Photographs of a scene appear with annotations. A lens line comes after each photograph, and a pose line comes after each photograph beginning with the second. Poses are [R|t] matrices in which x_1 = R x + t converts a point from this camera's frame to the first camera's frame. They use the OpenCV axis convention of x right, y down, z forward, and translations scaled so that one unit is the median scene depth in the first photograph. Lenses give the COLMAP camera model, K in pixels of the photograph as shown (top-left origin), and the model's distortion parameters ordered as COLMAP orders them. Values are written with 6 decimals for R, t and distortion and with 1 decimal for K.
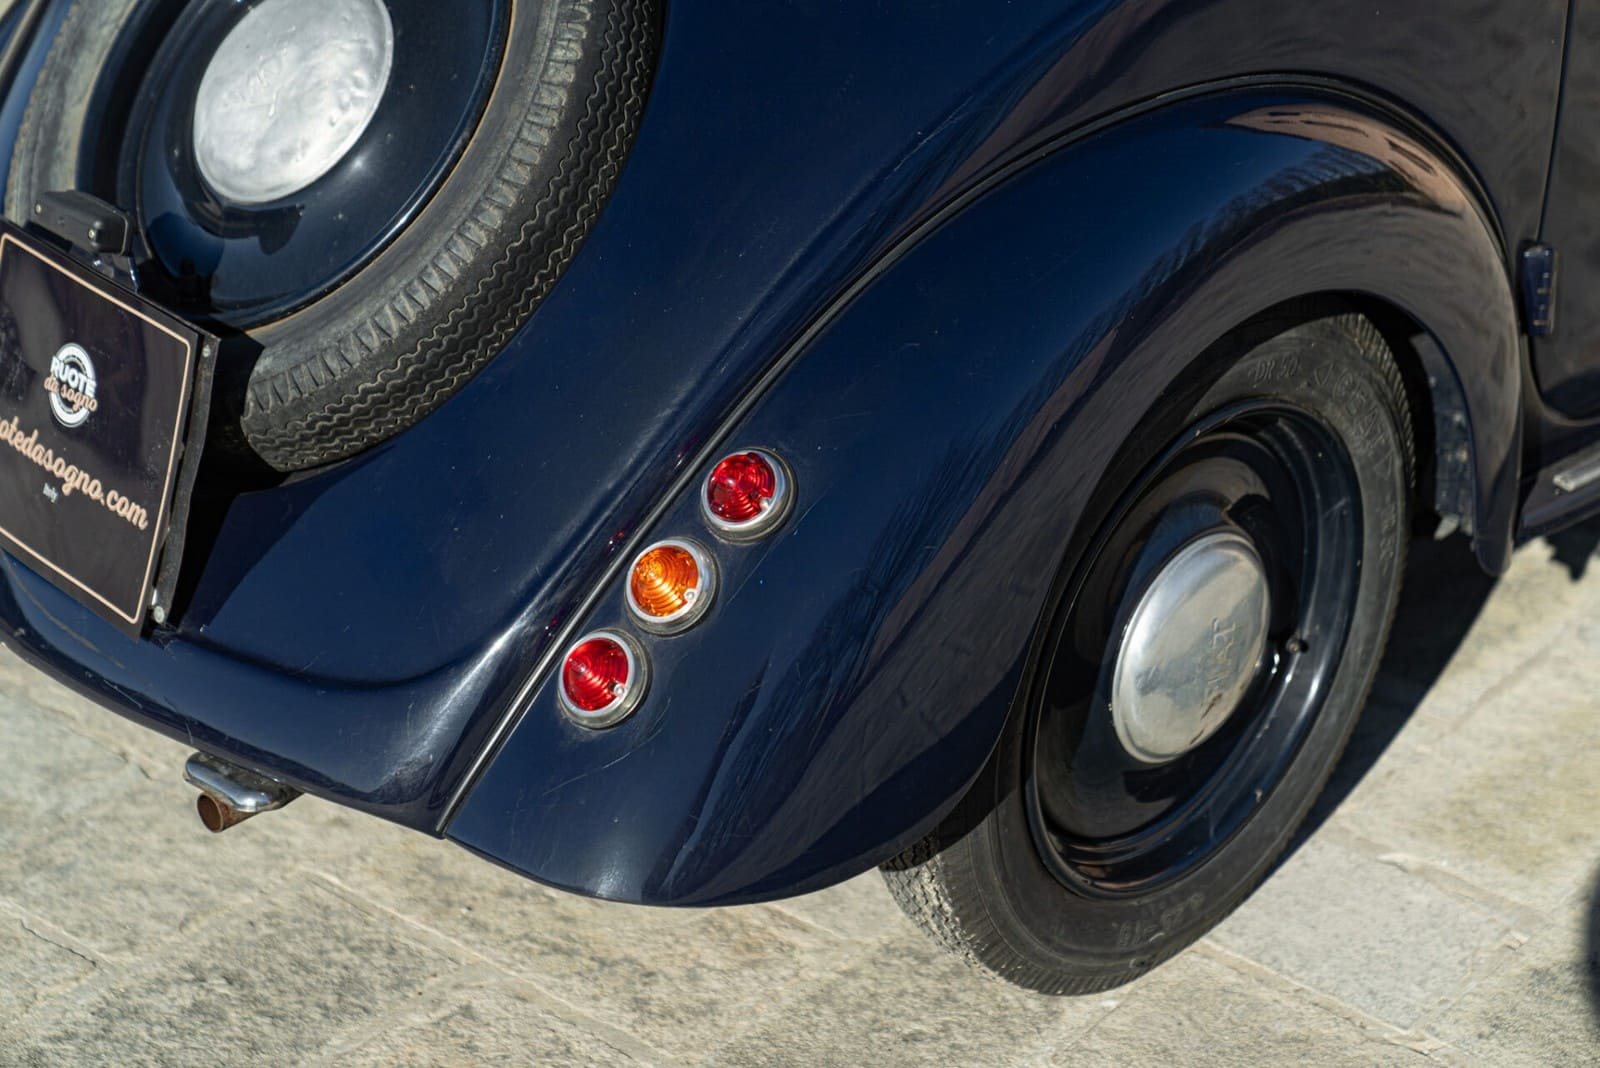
lens RADIAL K [[3007.7, 0, 800.0], [0, 3007.7, 534.0], [0, 0, 1]] dist [0.036049, 0.139617]
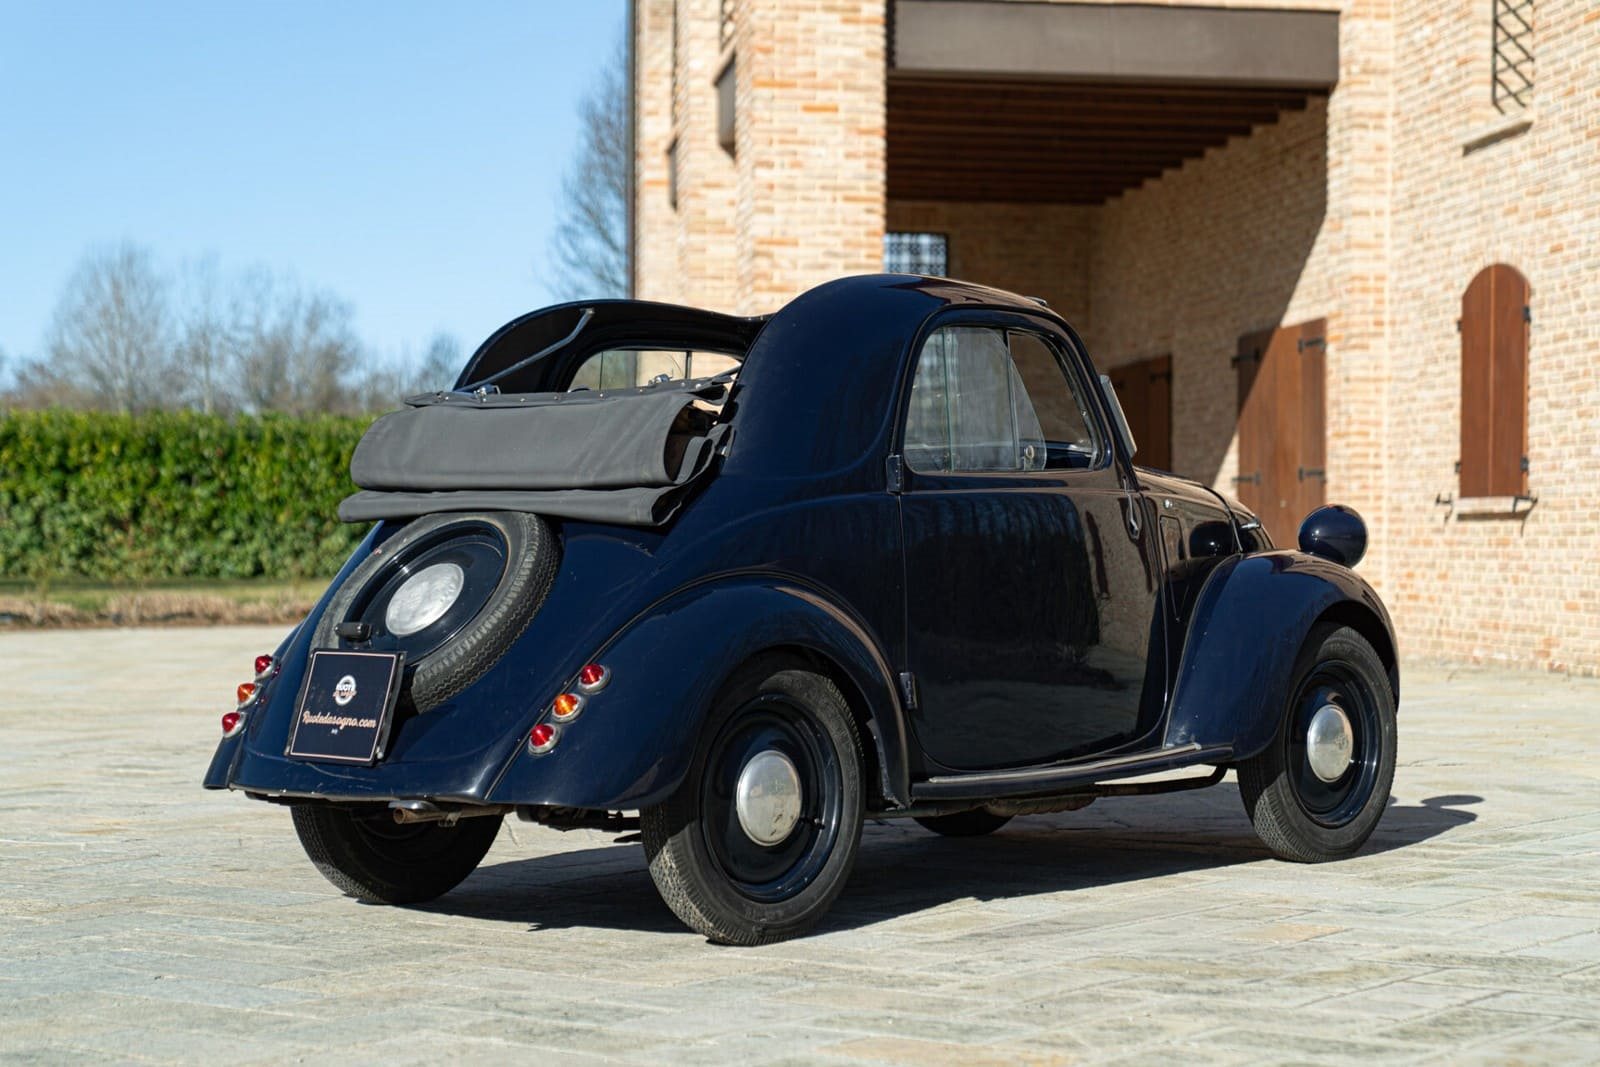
lens RADIAL K [[3354.0, 0, 800.0], [0, 3354.0, 533.5], [0, 0, 1]] dist [0.050835, 0.218421]
pose [[0.998715, -0.024502, 0.044355, 0.037353], [0.042079, 0.888711, -0.456534, 1.246700], [-0.028233, 0.457813, 0.888600, -1.795727]]
